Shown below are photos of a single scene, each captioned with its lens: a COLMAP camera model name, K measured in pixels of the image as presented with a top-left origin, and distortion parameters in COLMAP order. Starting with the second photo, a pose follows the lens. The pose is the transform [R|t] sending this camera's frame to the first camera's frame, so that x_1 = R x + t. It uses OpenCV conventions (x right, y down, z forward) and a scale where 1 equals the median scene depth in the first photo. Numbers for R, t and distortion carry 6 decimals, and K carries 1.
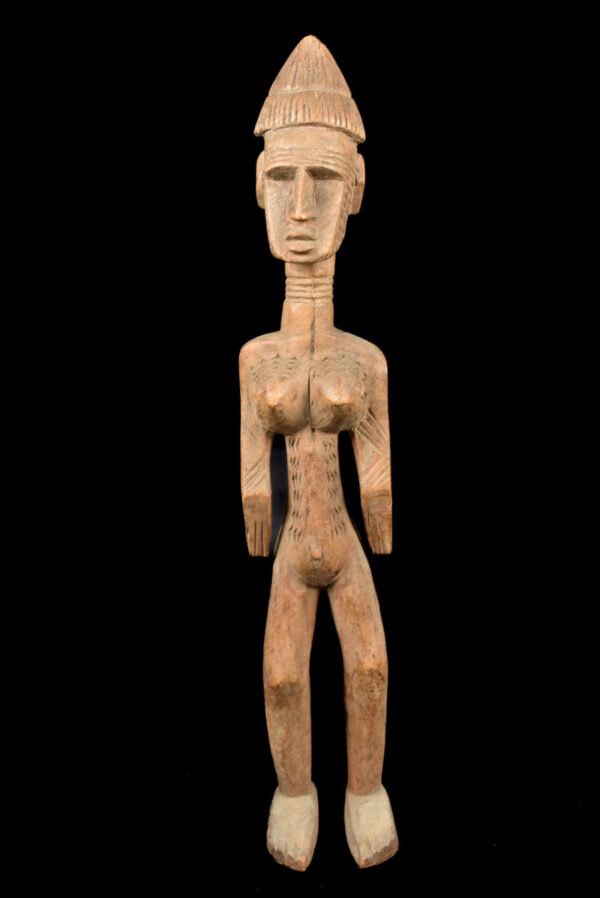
lens RADIAL K [[965.9, 0, 300.5], [0, 965.9, 449.2], [0, 0, 1]] dist [-0.045920, 0.000000]
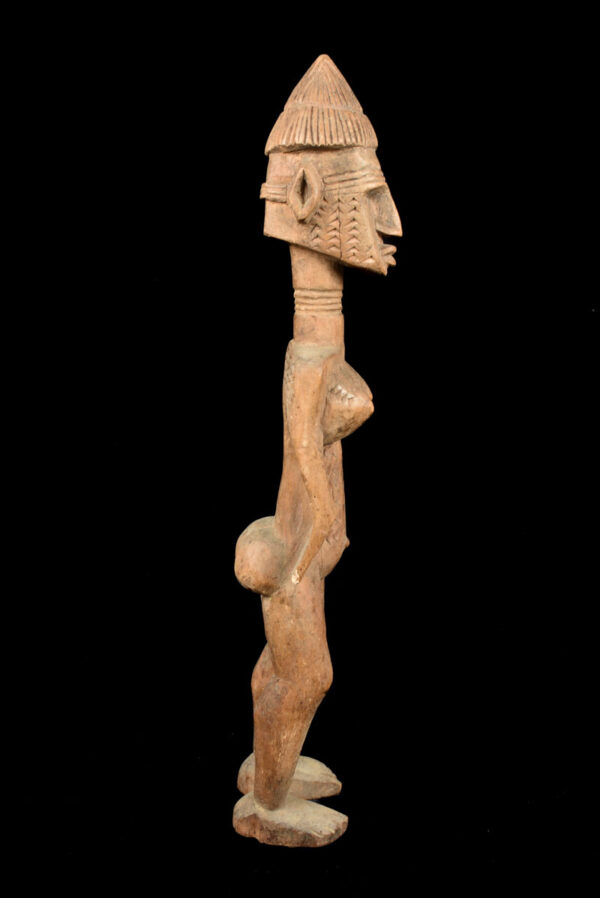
lens RADIAL K [[828.0, 0, 301.5], [0, 828.0, 450.7], [0, 0, 1]] dist [-0.071972, 0.000000]
pose [[-0.025554, -0.233037, 0.972132, -0.874432], [0.191597, 0.953280, 0.233555, -0.220667], [-0.981141, 0.192226, 0.020289, 1.017568]]
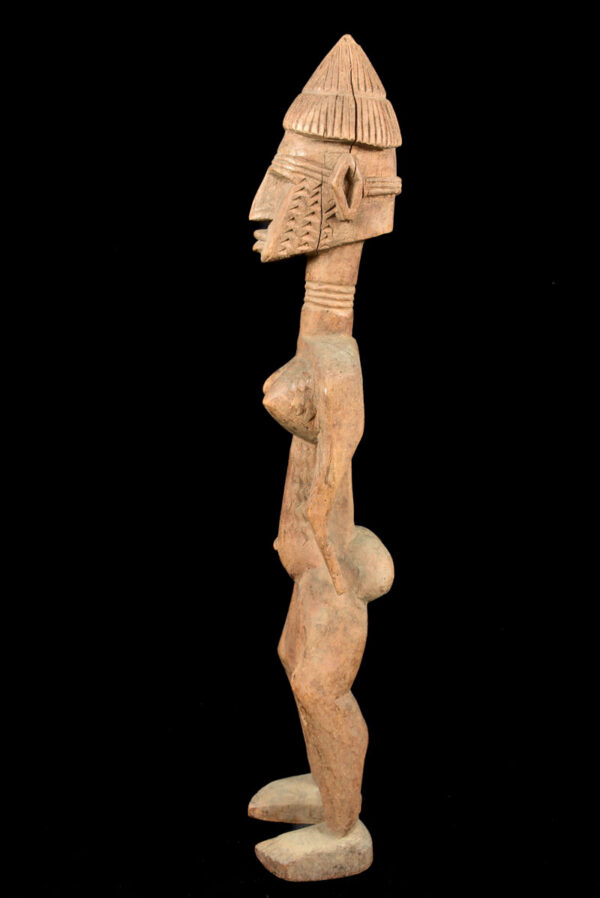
lens RADIAL K [[828.0, 0, 302.1], [0, 828.0, 451.0], [0, 0, 1]] dist [-0.071972, 0.000000]
pose [[0.104176, 0.281889, -0.953774, 0.848424], [-0.271401, 0.930653, 0.245412, -0.214386], [0.956812, 0.233289, 0.173457, 0.852971]]
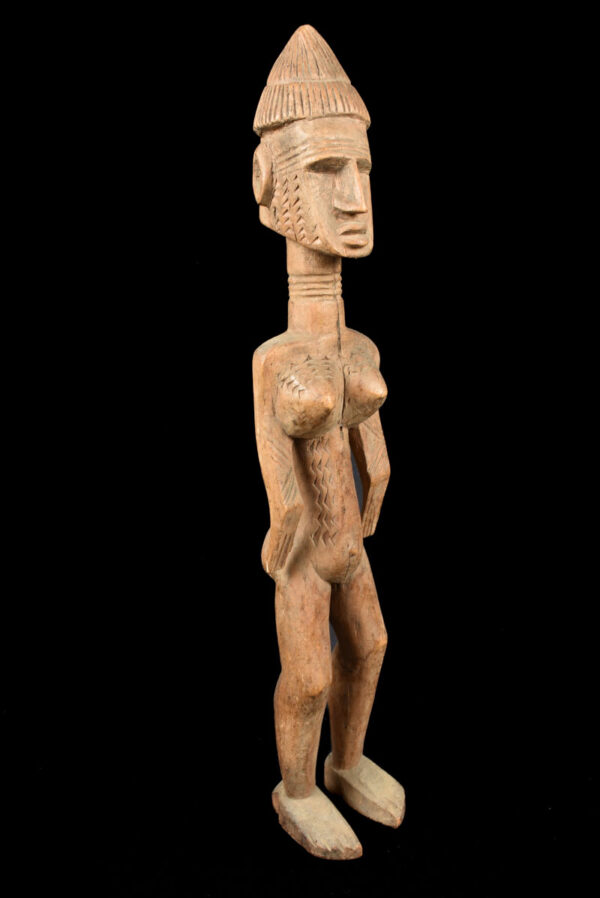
lens RADIAL K [[828.0, 0, 301.2], [0, 828.0, 449.7], [0, 0, 1]] dist [-0.071972, 0.000000]
pose [[0.760238, -0.184030, 0.623034, -0.546556], [0.176198, 0.981500, 0.074912, -0.068381], [-0.625294, 0.052826, 0.778600, 0.362155]]
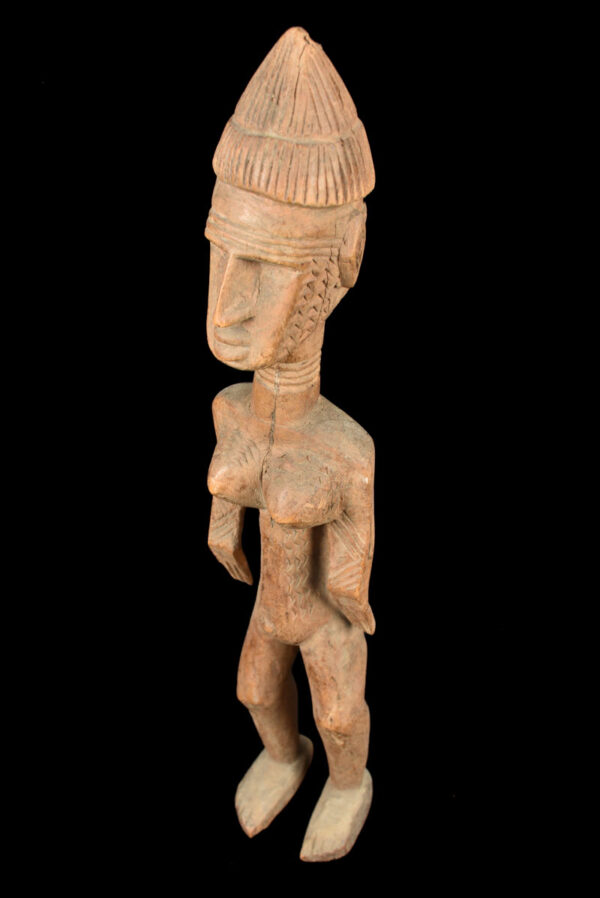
lens RADIAL K [[916.6, 0, 306.5], [0, 916.6, 447.1], [0, 0, 1]] dist [-0.055214, 0.000000]
pose [[0.878355, 0.317219, -0.357583, 0.299587], [-0.135491, 0.882607, 0.450163, -0.427610], [0.458405, -0.346953, 0.818223, 0.384240]]
